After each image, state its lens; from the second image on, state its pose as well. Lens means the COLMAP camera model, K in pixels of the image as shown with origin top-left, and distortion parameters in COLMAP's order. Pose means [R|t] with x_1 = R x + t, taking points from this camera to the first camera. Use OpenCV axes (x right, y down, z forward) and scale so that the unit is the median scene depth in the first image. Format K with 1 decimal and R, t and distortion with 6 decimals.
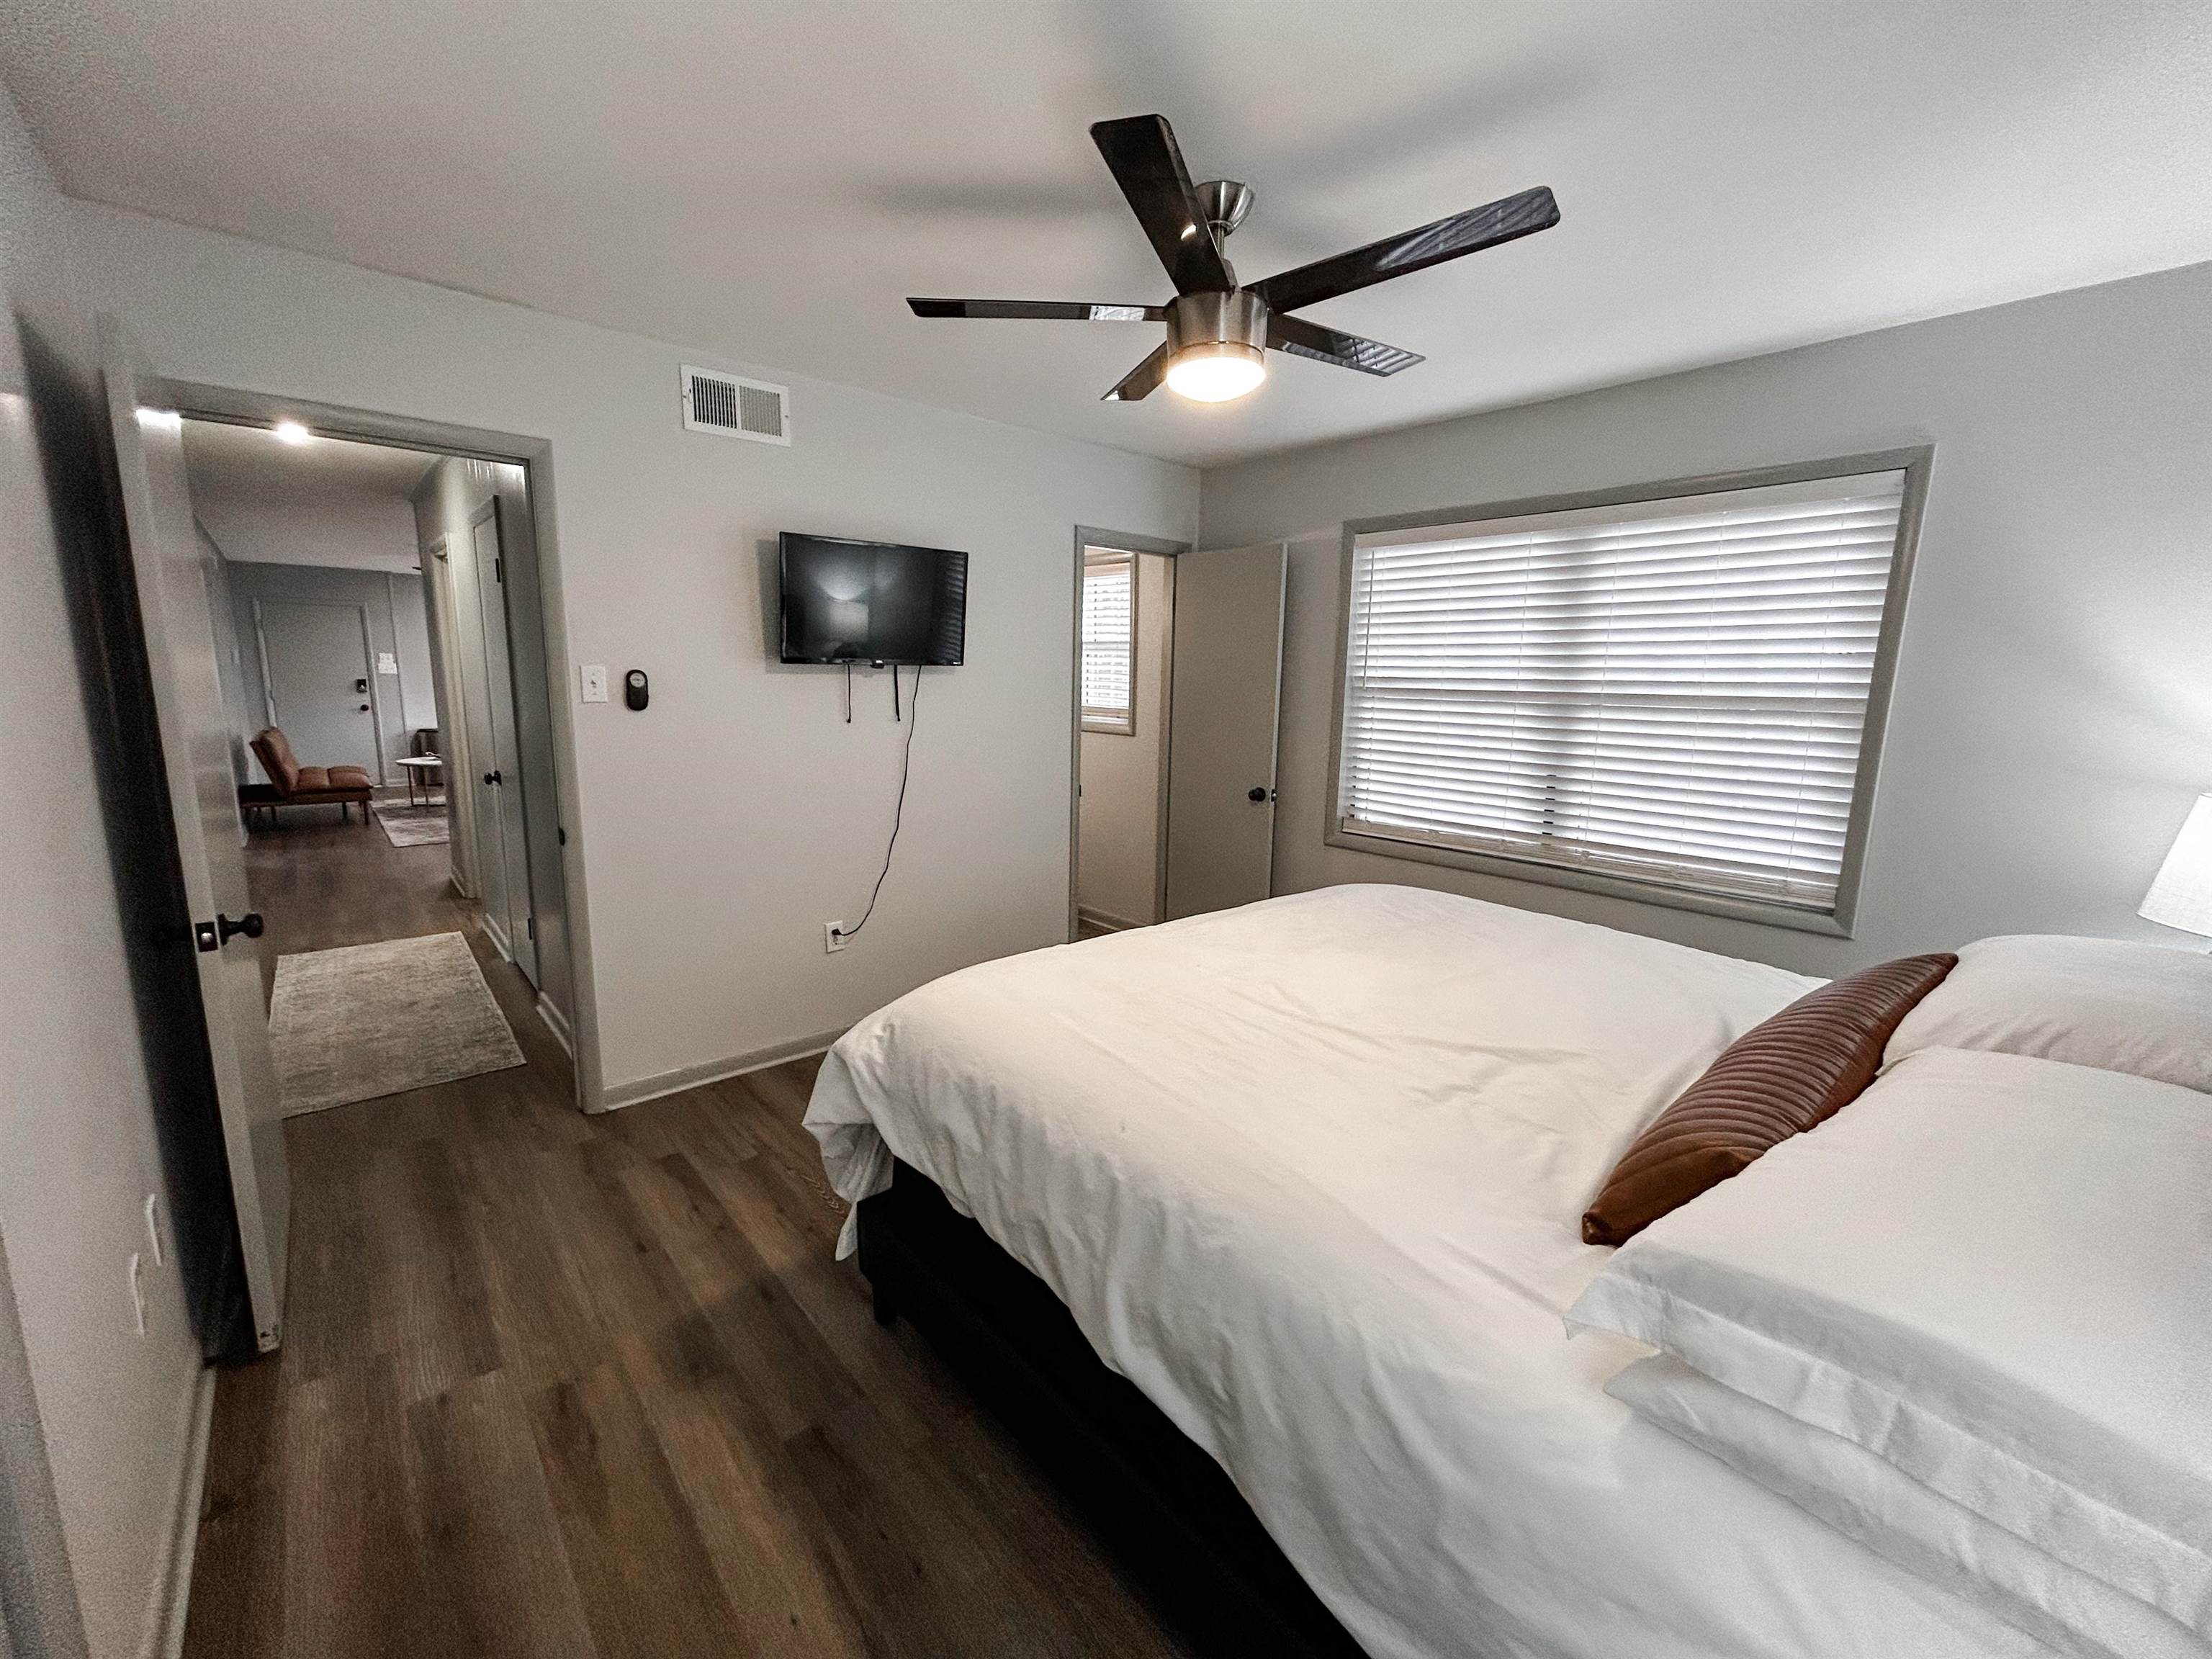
lens RADIAL K [[890.5, 0, 1106.1], [0, 890.5, 833.5], [0, 0, 1]] dist [0.000995, 0.001804]
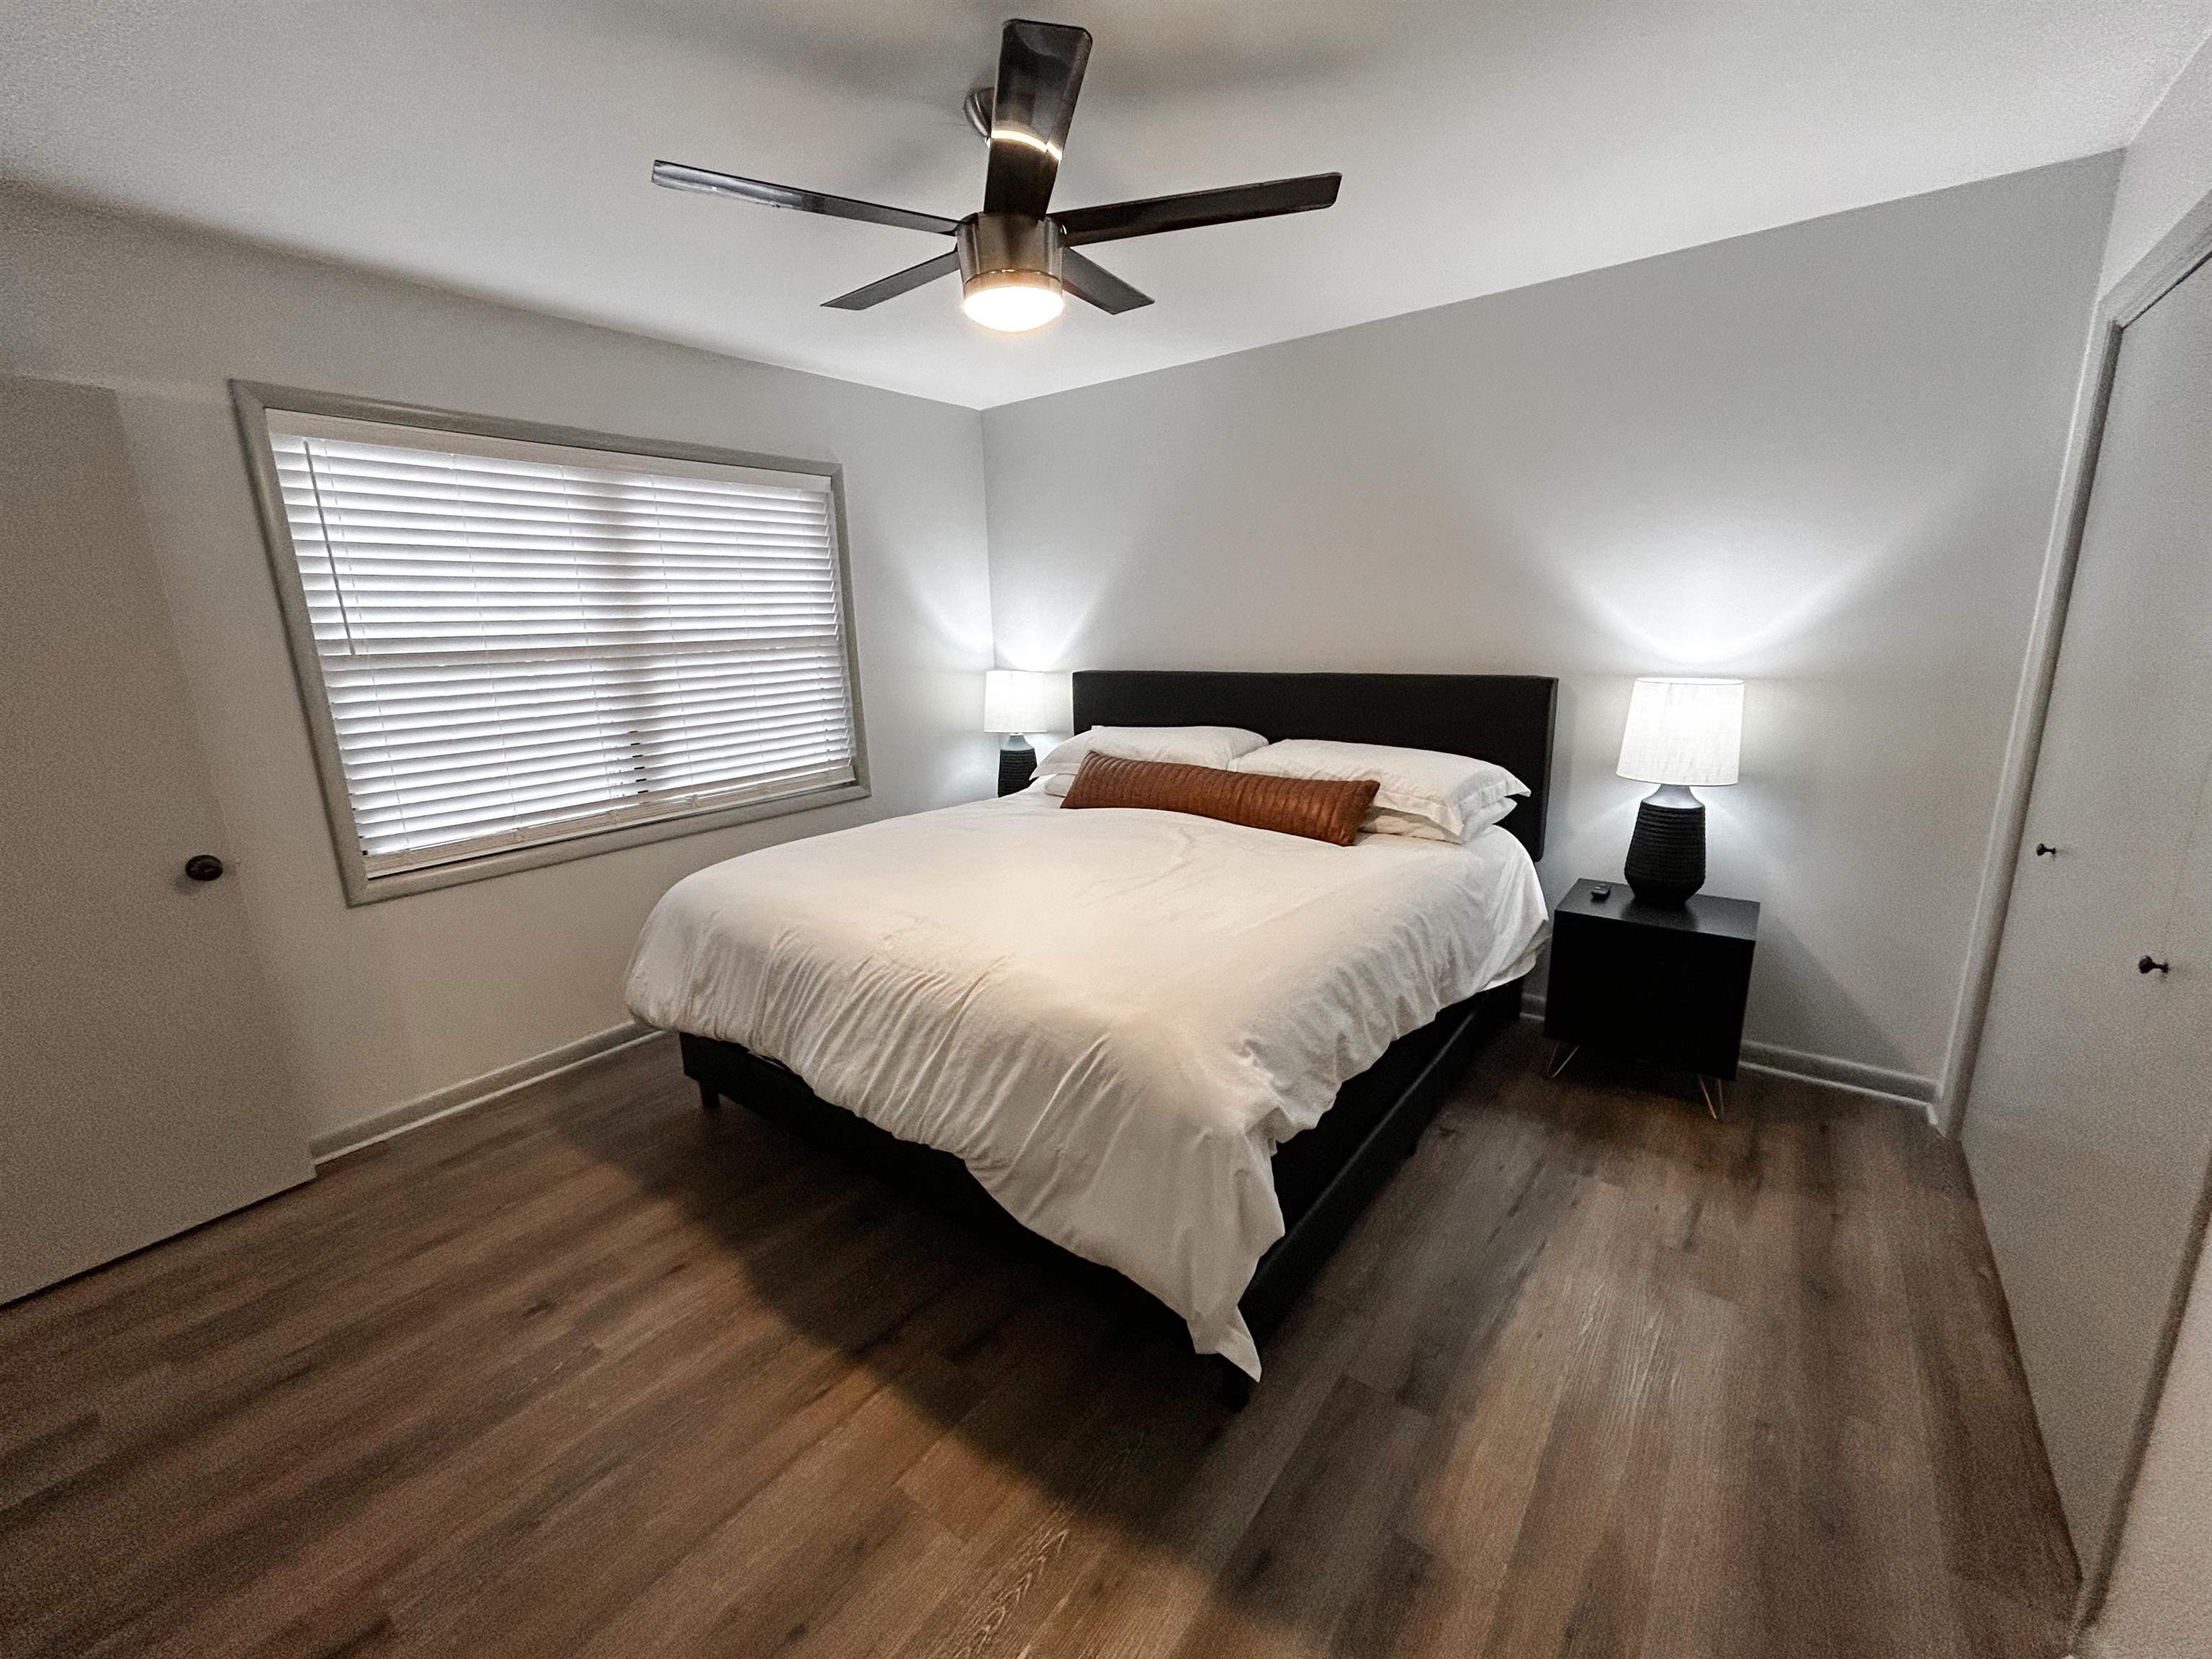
lens RADIAL K [[890.5, 0, 1116.6], [0, 890.5, 814.1], [0, 0, 1]] dist [0.000995, 0.001804]
pose [[-0.196293, -0.224975, 0.954388, -0.539861], [0.200126, 0.943643, 0.263603, -0.130596], [-0.959906, 0.242741, -0.140207, 0.657851]]
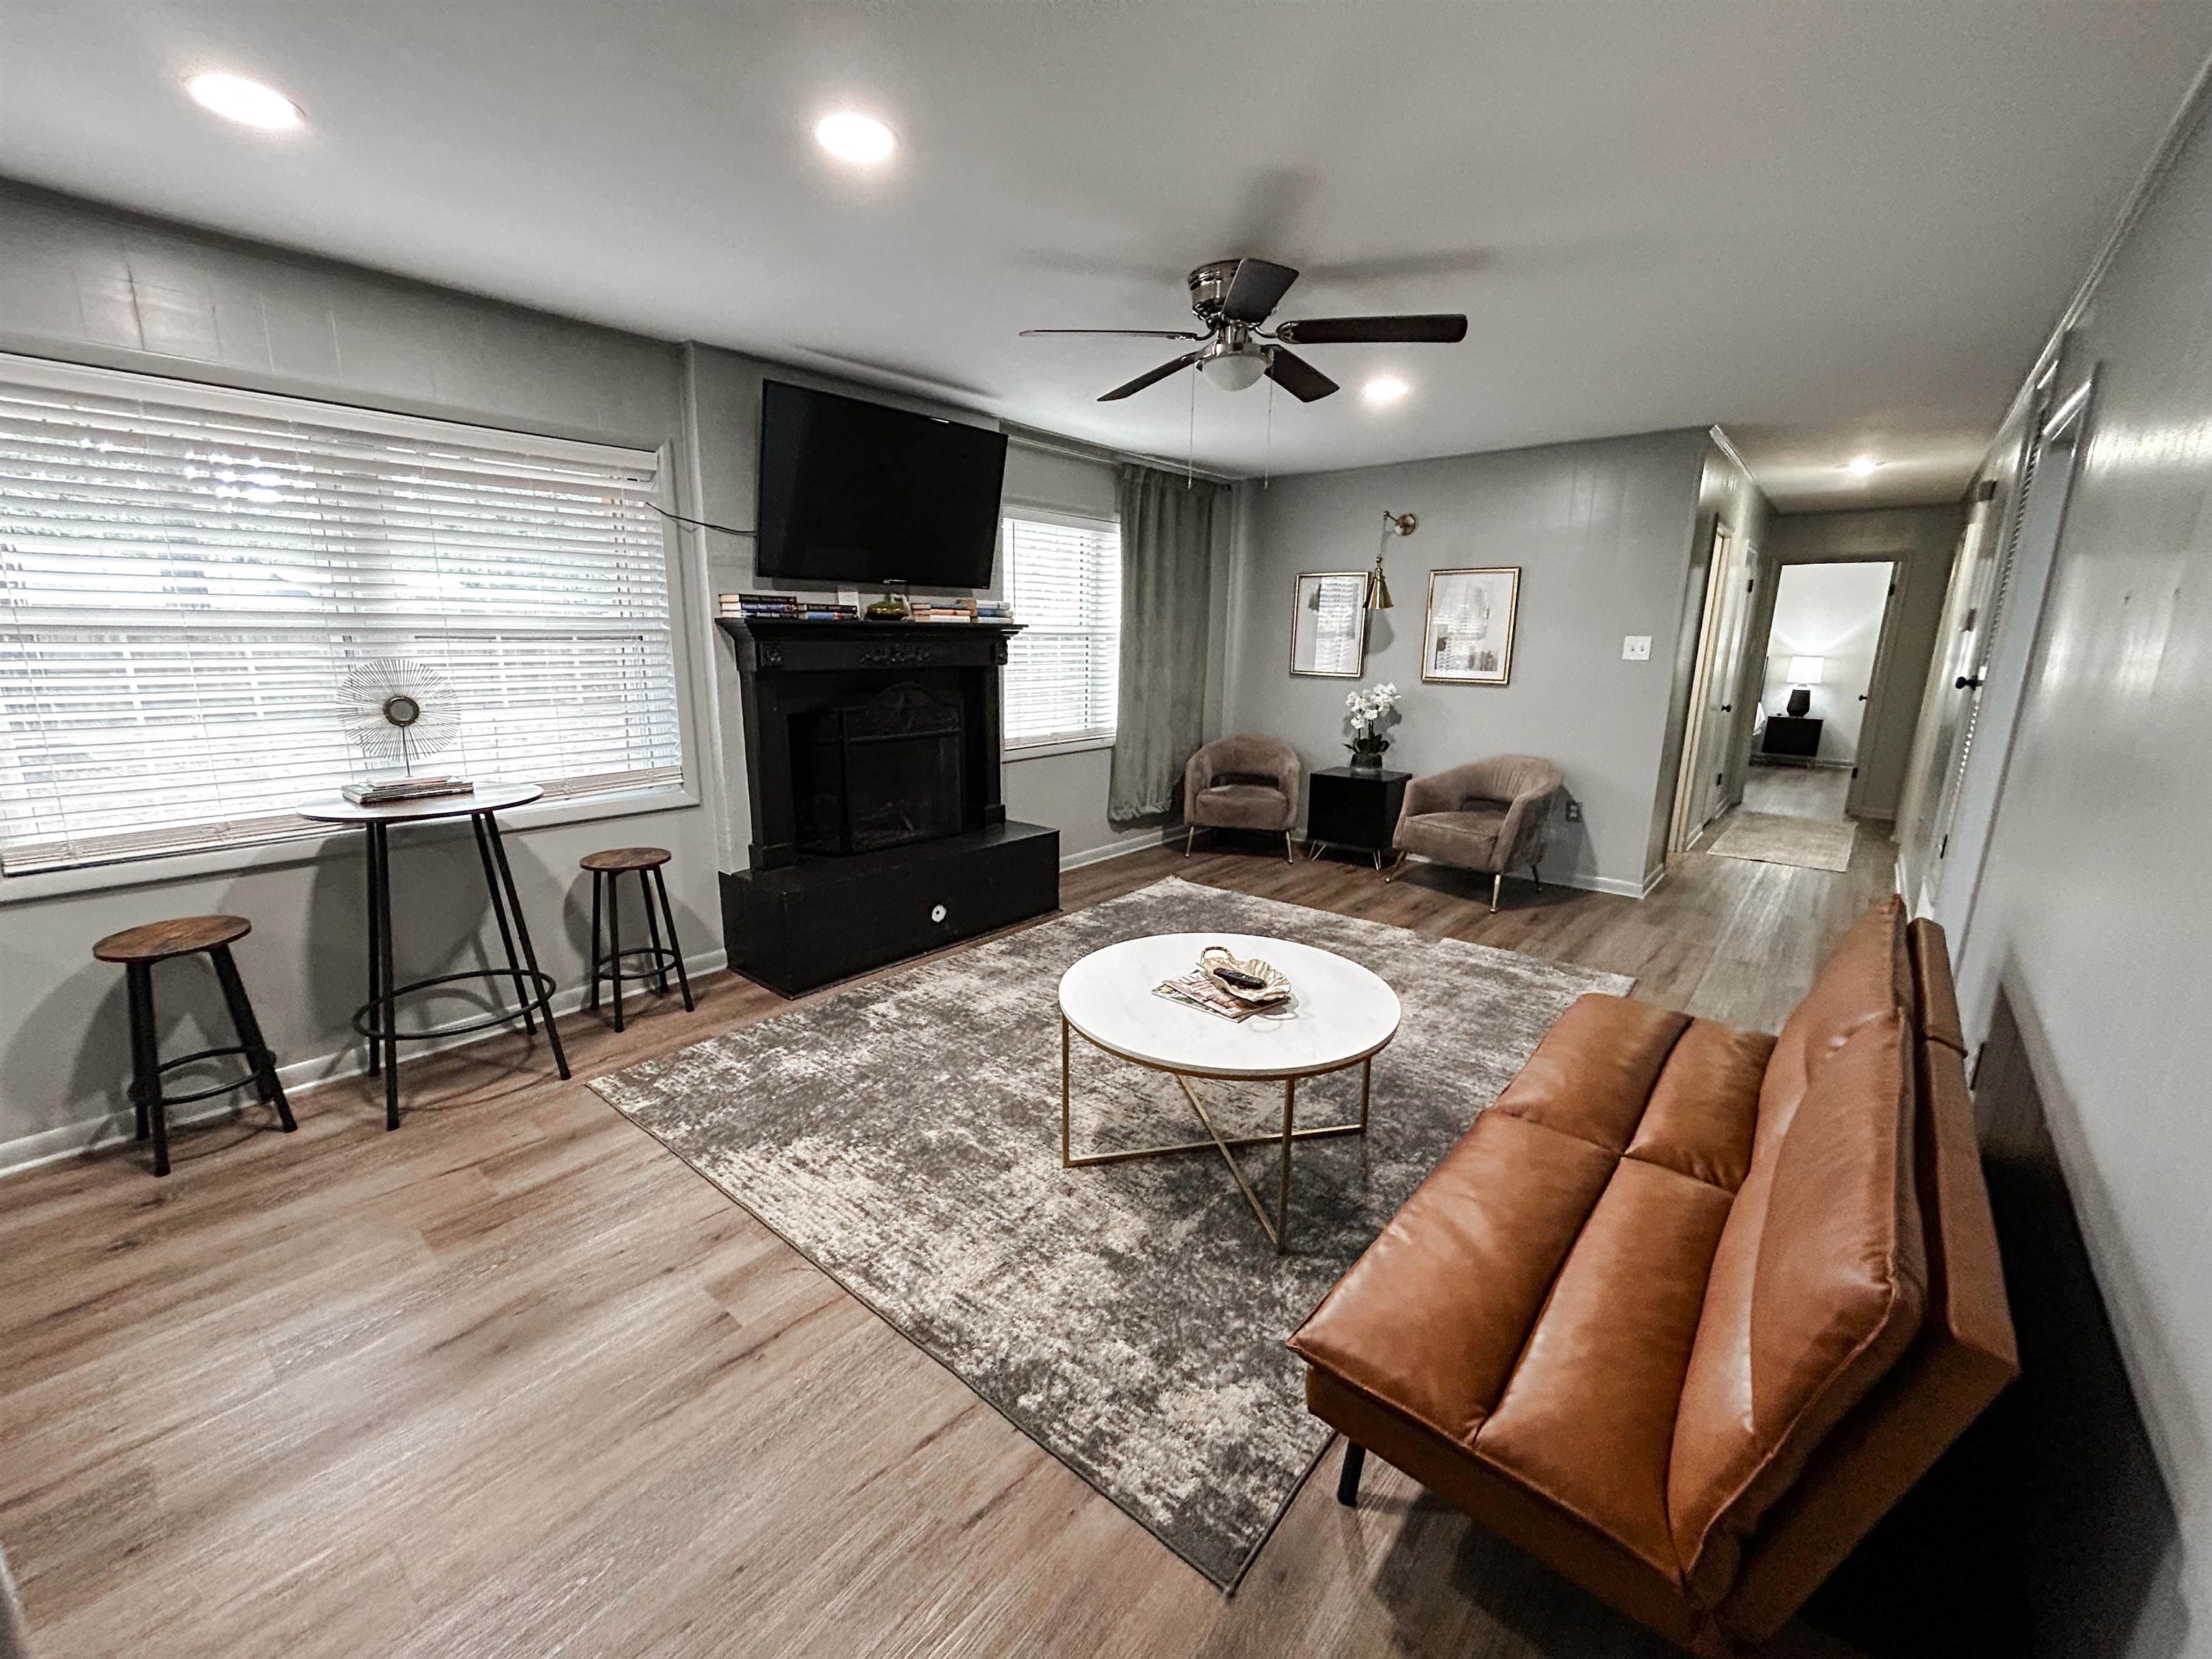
lens RADIAL K [[890.5, 0, 1096.8], [0, 890.5, 827.0], [0, 0, 1]] dist [0.000995, 0.001804]
pose [[-0.135947, -0.231019, 0.963405, -2.530464], [0.162759, 0.954012, 0.251734, -0.528388], [-0.977255, 0.191026, -0.092094, 2.728725]]
